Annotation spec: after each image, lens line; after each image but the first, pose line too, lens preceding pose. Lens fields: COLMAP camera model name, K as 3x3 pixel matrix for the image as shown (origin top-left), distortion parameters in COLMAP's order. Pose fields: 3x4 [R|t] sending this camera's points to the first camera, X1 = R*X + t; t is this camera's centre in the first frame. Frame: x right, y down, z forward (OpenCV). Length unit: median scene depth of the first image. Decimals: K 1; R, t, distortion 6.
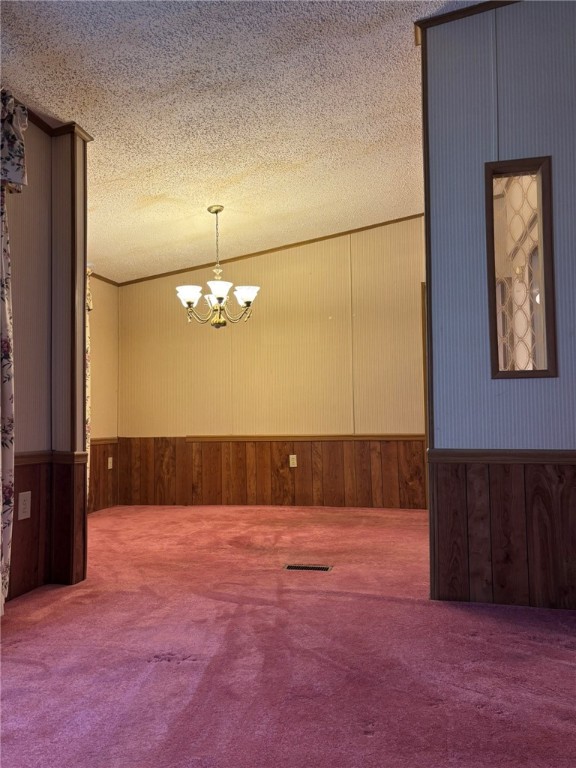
lens RADIAL K [[575.7, 0, 287.4], [0, 575.7, 383.4], [0, 0, 1]] dist [0.048733, -0.041095]
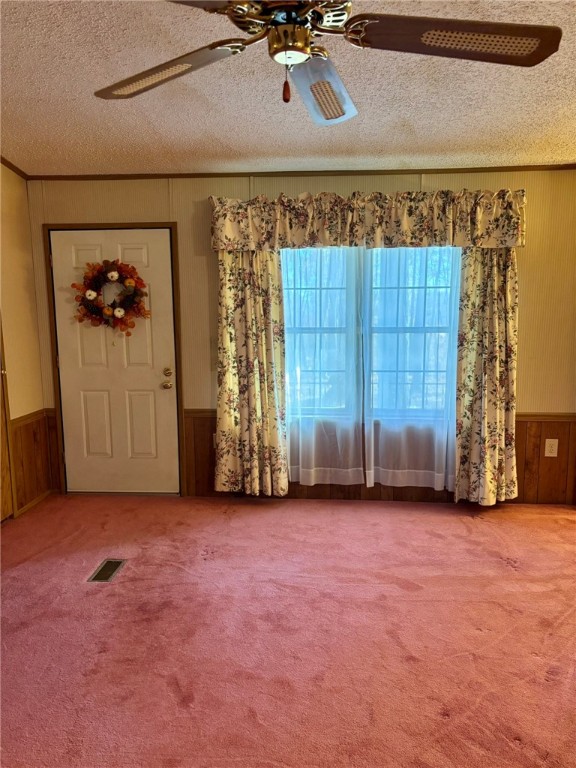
lens RADIAL K [[575.7, 0, 287.3], [0, 575.7, 384.4], [0, 0, 1]] dist [0.048733, -0.041095]
pose [[0.175550, 0.149311, -0.973082, 1.048141], [0.058728, 0.985083, 0.161747, -0.283266], [0.982717, -0.085542, 0.164163, 0.130070]]
